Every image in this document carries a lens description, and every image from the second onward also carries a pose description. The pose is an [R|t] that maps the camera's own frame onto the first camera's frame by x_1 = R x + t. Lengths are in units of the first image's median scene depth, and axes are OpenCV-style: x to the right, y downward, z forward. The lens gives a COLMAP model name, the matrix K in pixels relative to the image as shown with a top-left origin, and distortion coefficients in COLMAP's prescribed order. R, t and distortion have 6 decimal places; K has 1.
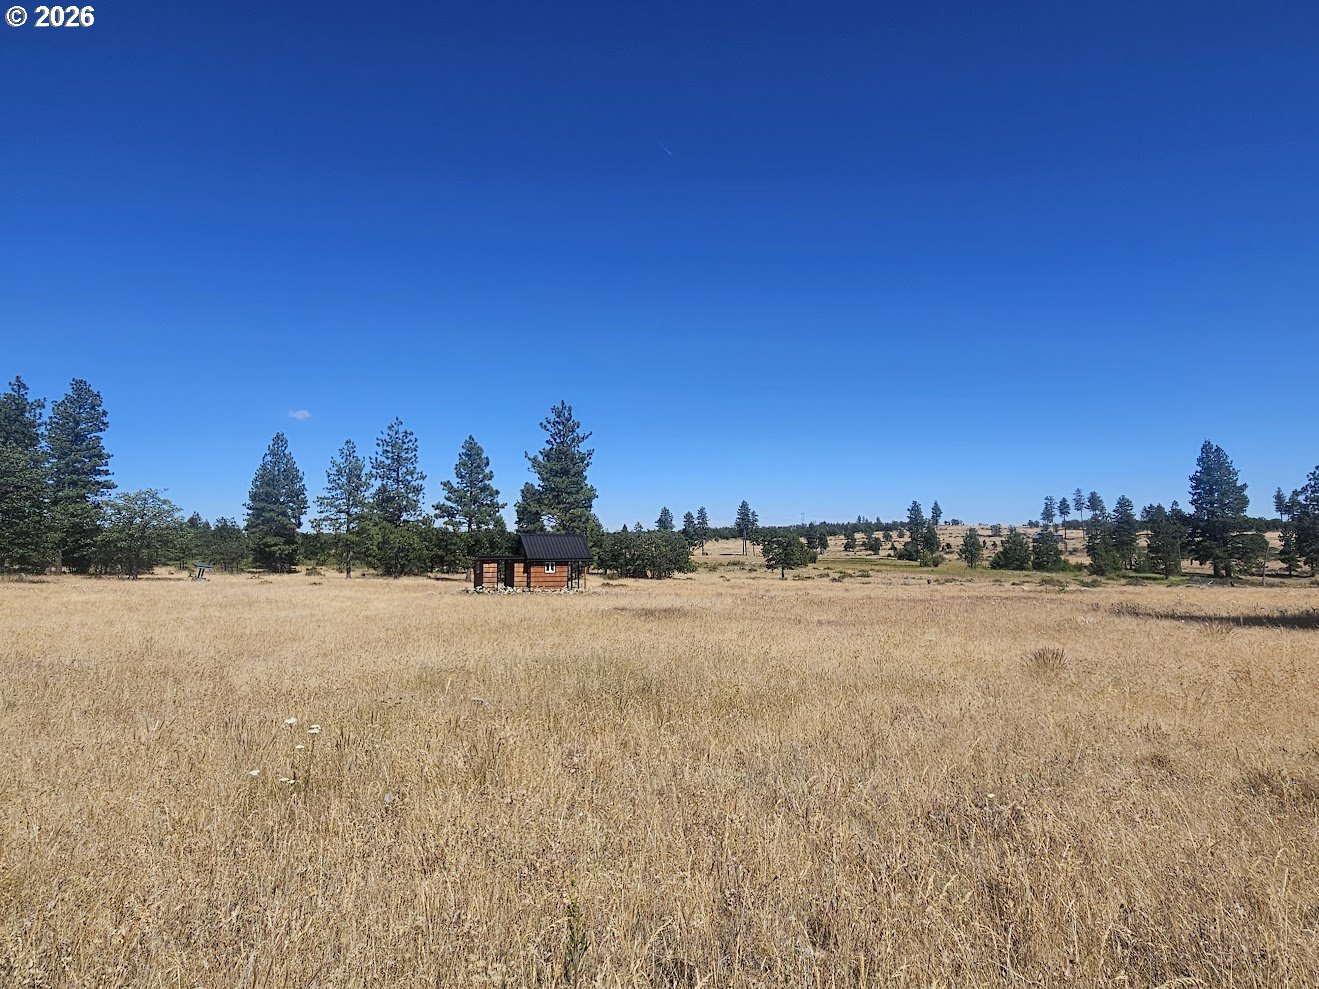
lens RADIAL K [[716.5, 0, 641.7], [0, 716.5, 493.4], [0, 0, 1]] dist [0.066622, -0.033052]
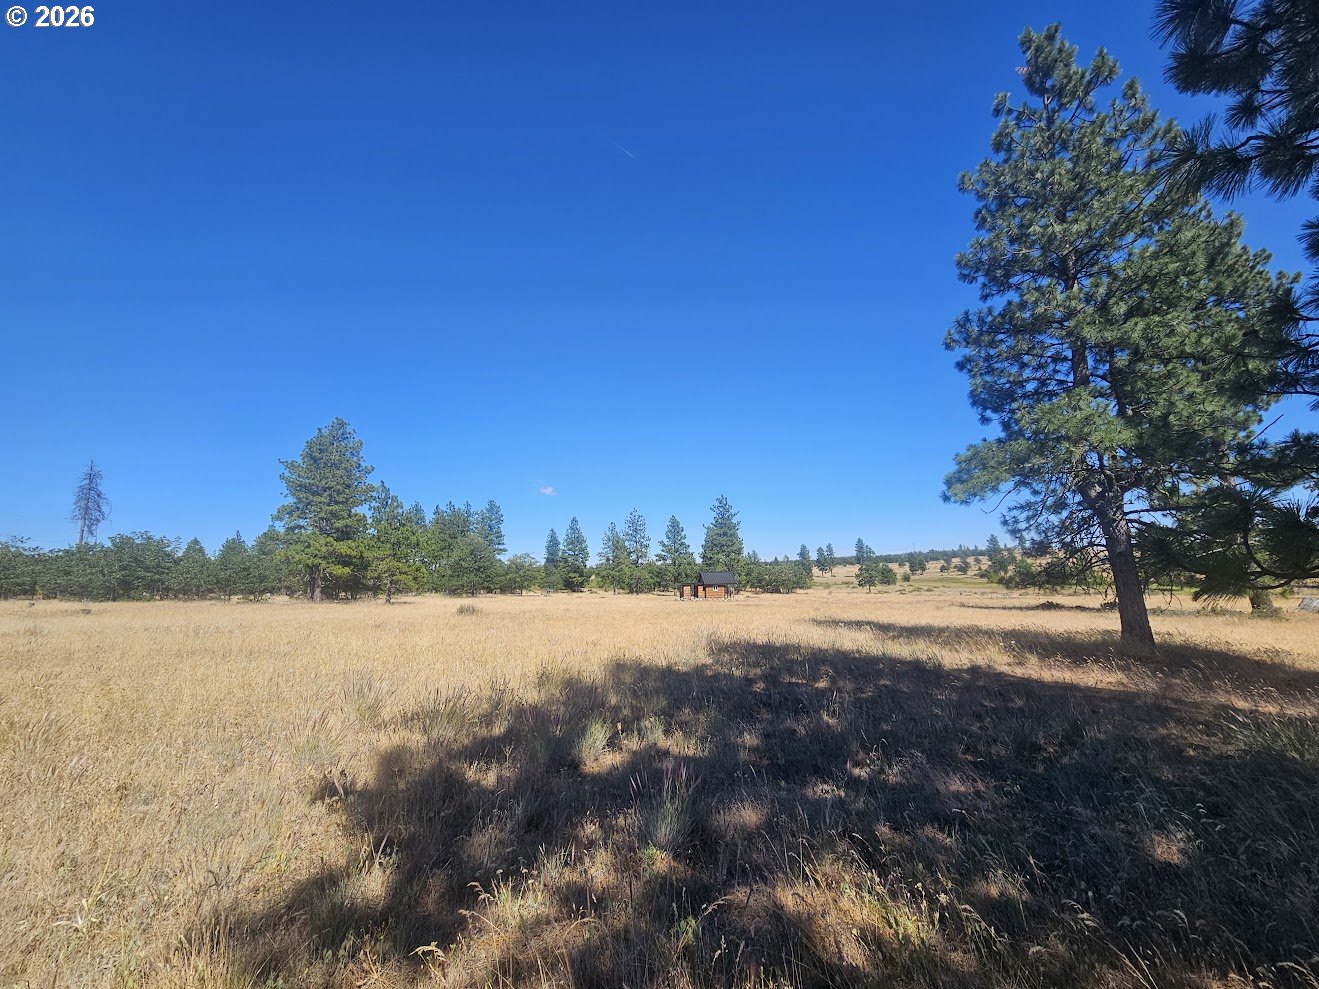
lens RADIAL K [[716.5, 0, 641.7], [0, 716.5, 493.4], [0, 0, 1]] dist [0.066622, -0.033052]
pose [[0.963973, -0.050381, -0.261186, 0.152194], [0.044093, 0.998580, -0.029882, -0.080157], [0.262321, 0.017289, 0.964826, -0.723732]]
